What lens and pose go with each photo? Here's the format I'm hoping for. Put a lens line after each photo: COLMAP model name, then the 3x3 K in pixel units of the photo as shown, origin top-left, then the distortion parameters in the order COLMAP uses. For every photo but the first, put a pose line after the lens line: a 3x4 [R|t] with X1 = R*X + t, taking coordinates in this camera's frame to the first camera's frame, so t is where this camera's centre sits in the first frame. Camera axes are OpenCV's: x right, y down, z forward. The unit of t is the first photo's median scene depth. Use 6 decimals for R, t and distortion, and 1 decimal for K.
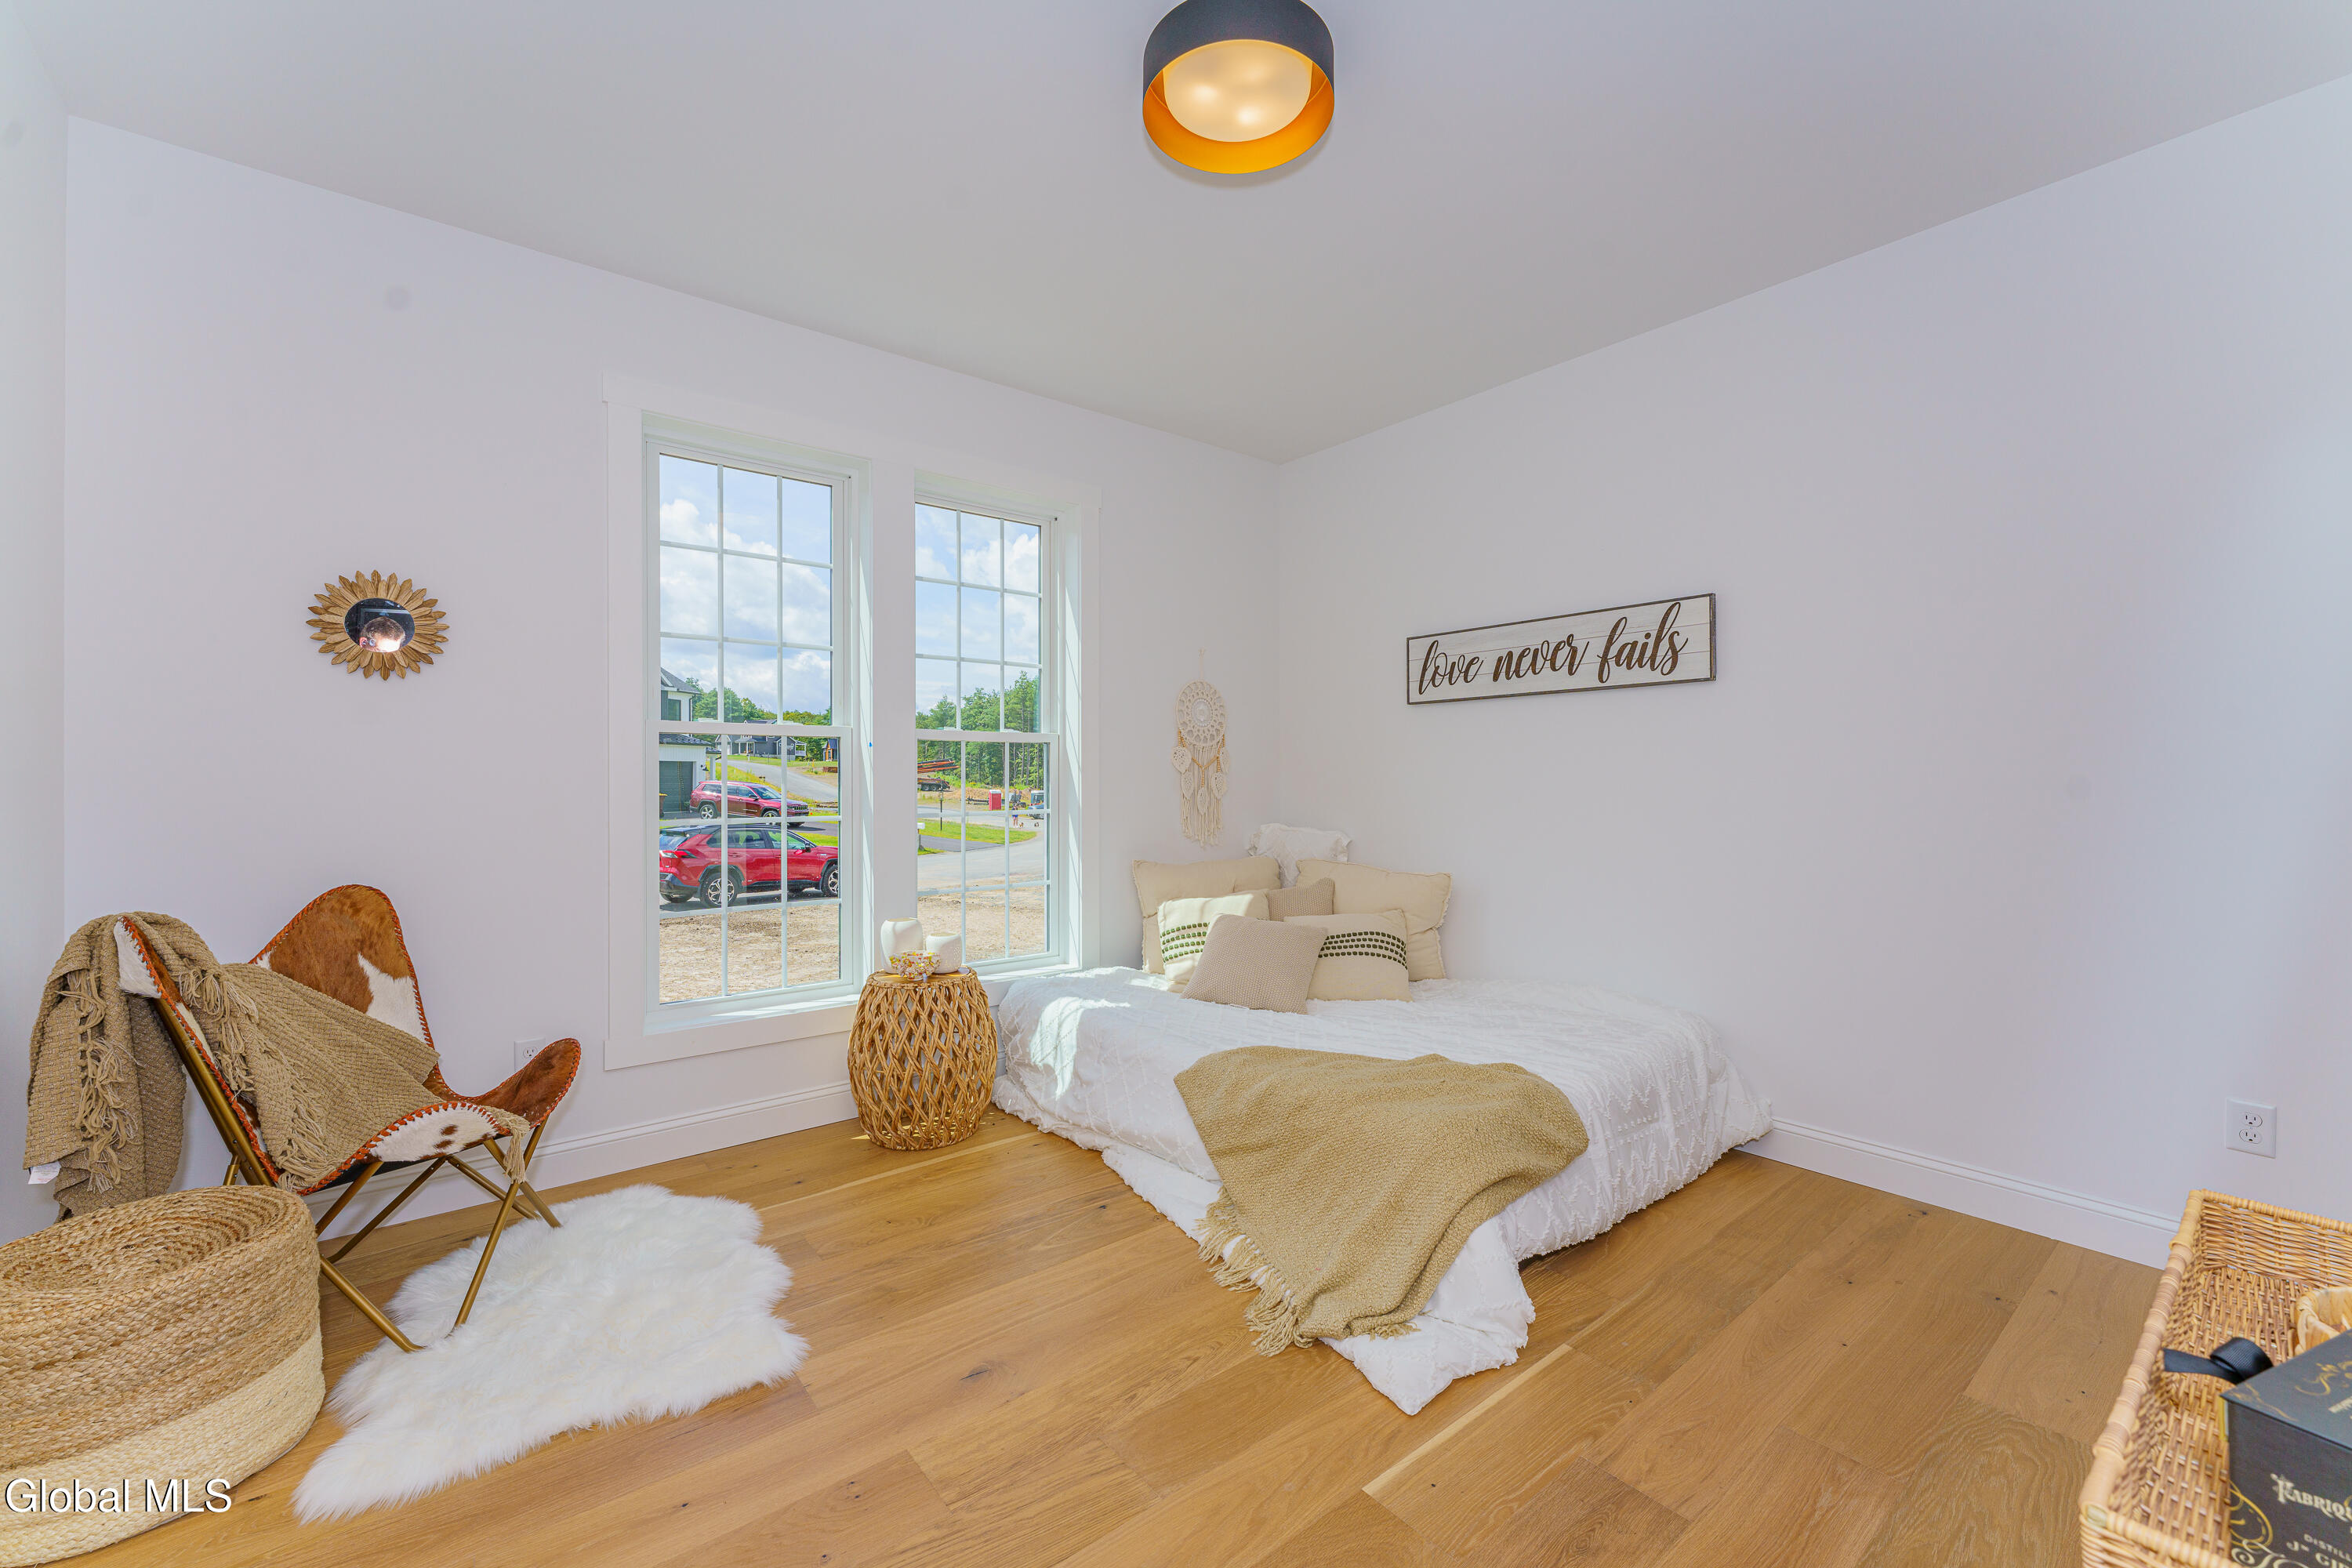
lens RADIAL K [[936.7, 0, 1173.8], [0, 936.7, 779.3], [0, 0, 1]] dist [0.000400, 0.000241]
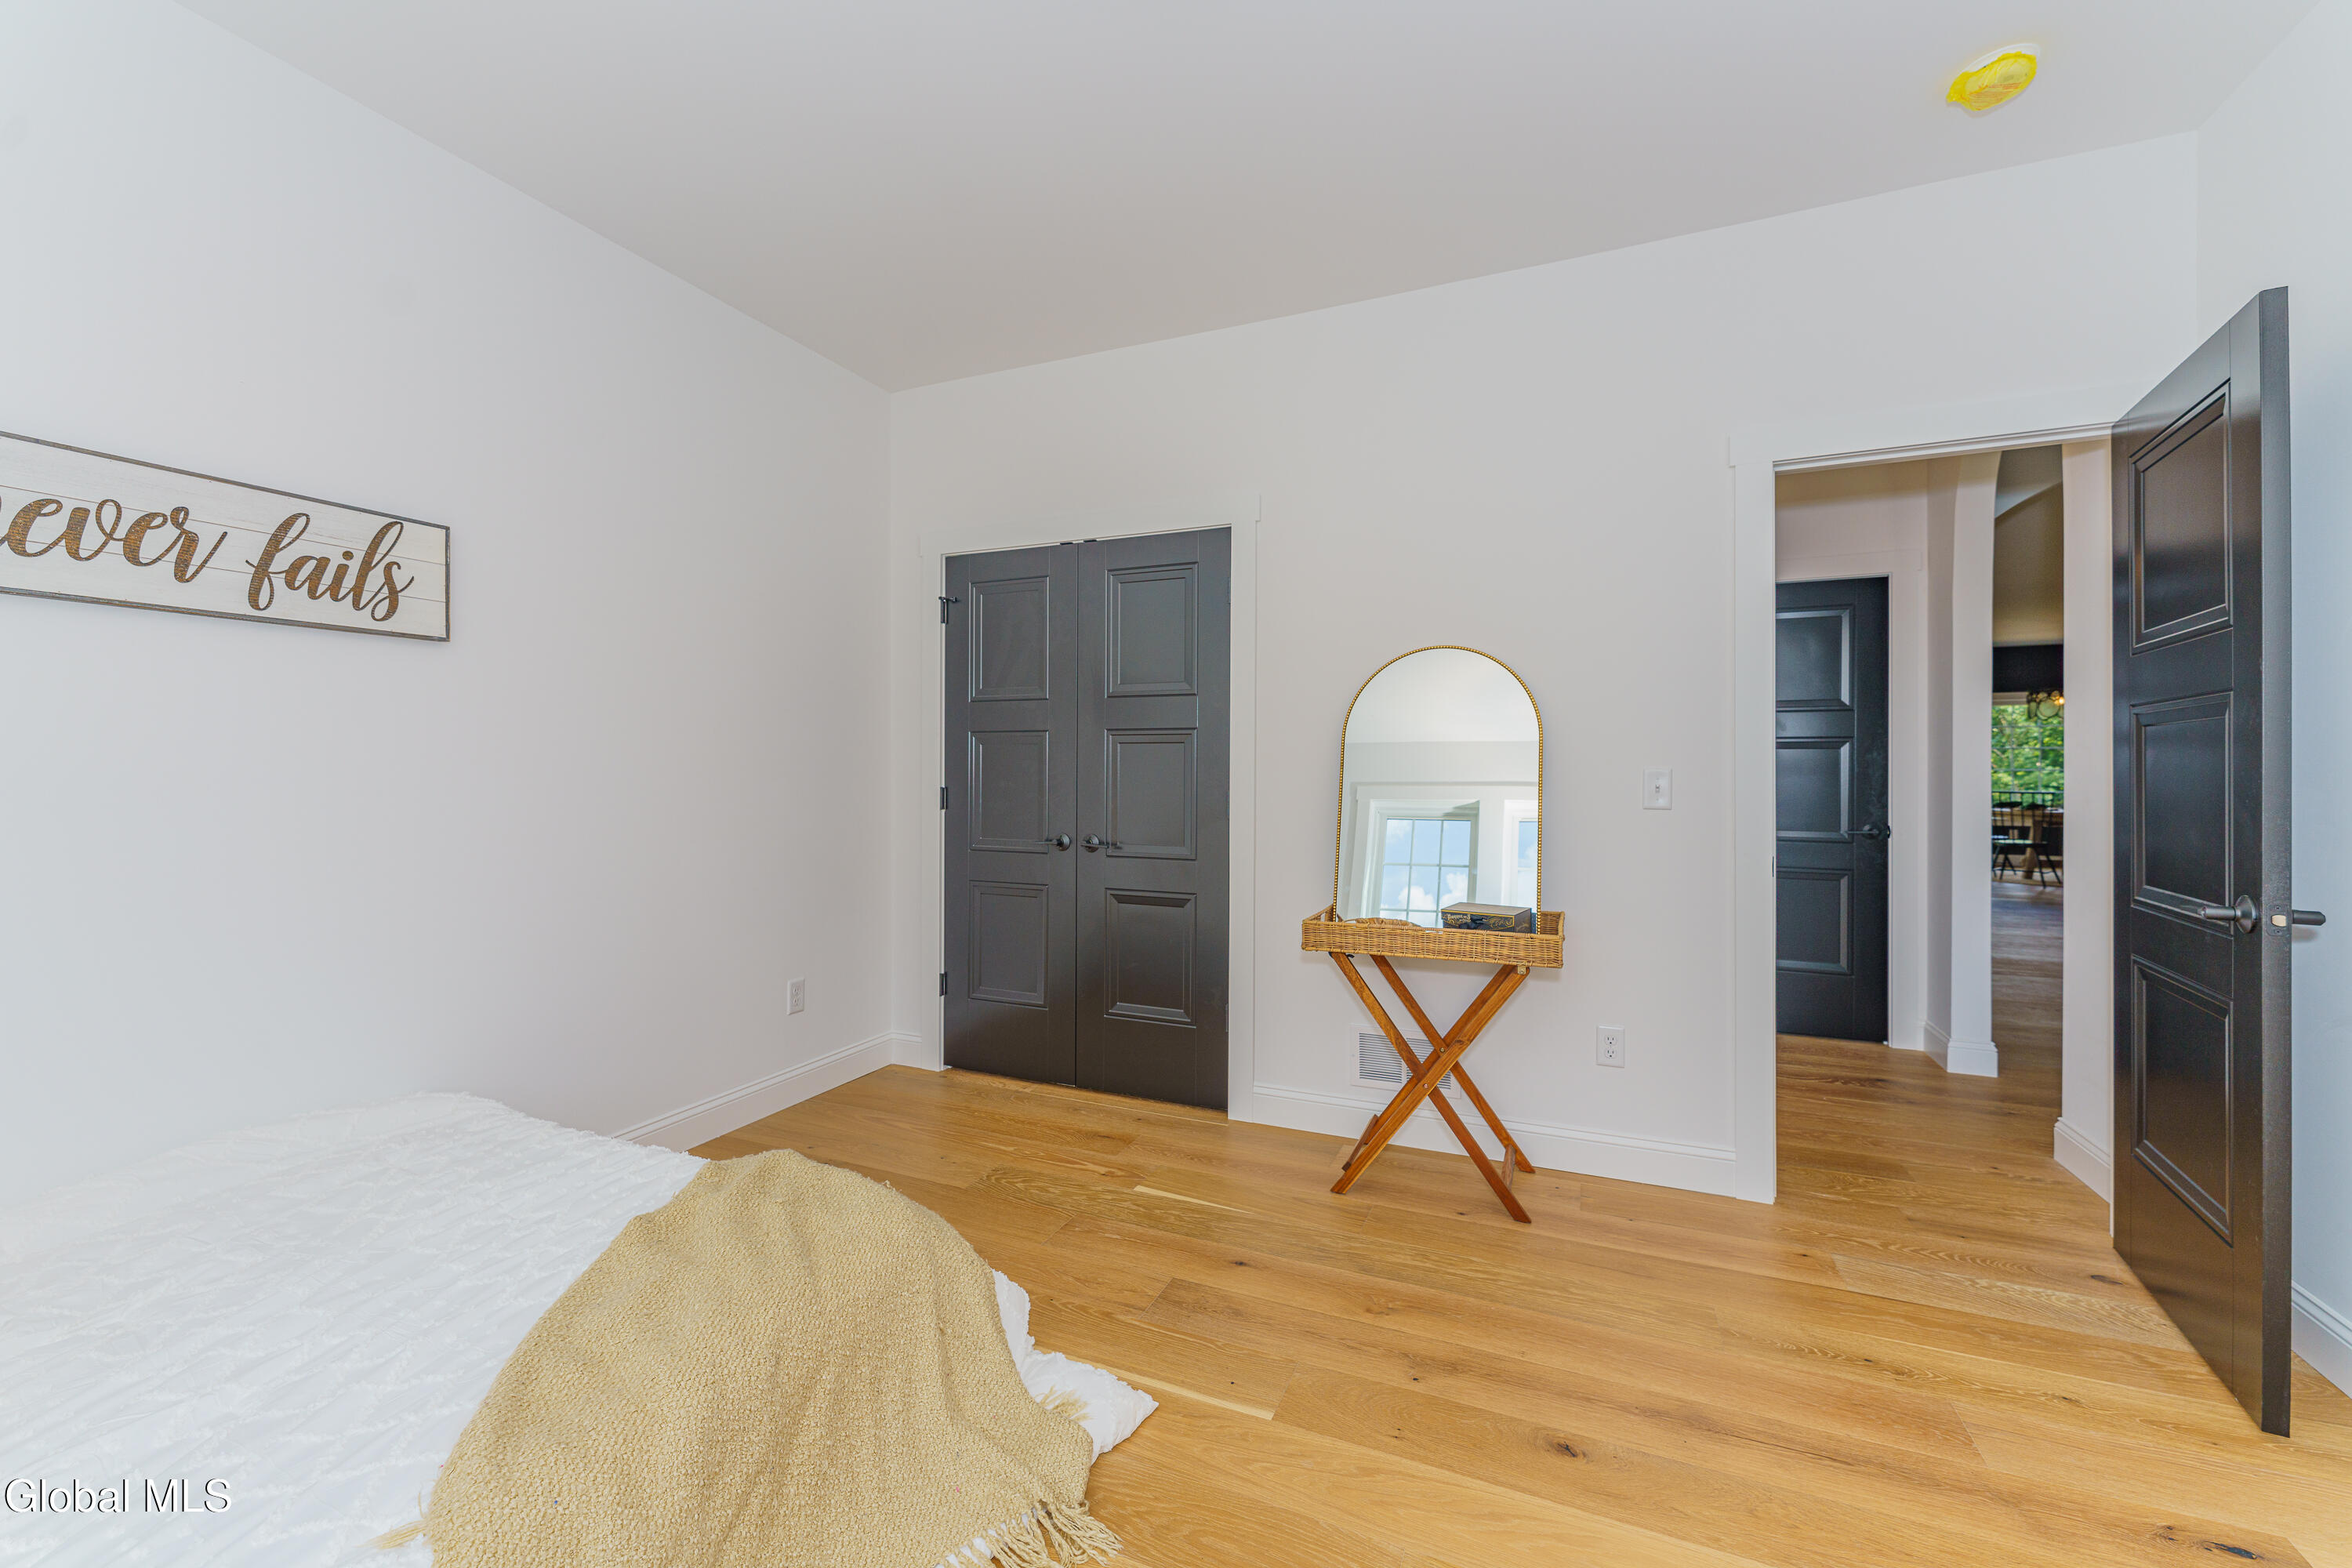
lens RADIAL K [[936.7, 0, 1173.8], [0, 936.7, 779.3], [0, 0, 1]] dist [0.000400, 0.000241]
pose [[-0.471400, -0.002154, 0.881917, -0.346135], [0.006798, 0.999958, 0.006076, 0.004374], [-0.881893, 0.008859, -0.471366, 0.790676]]
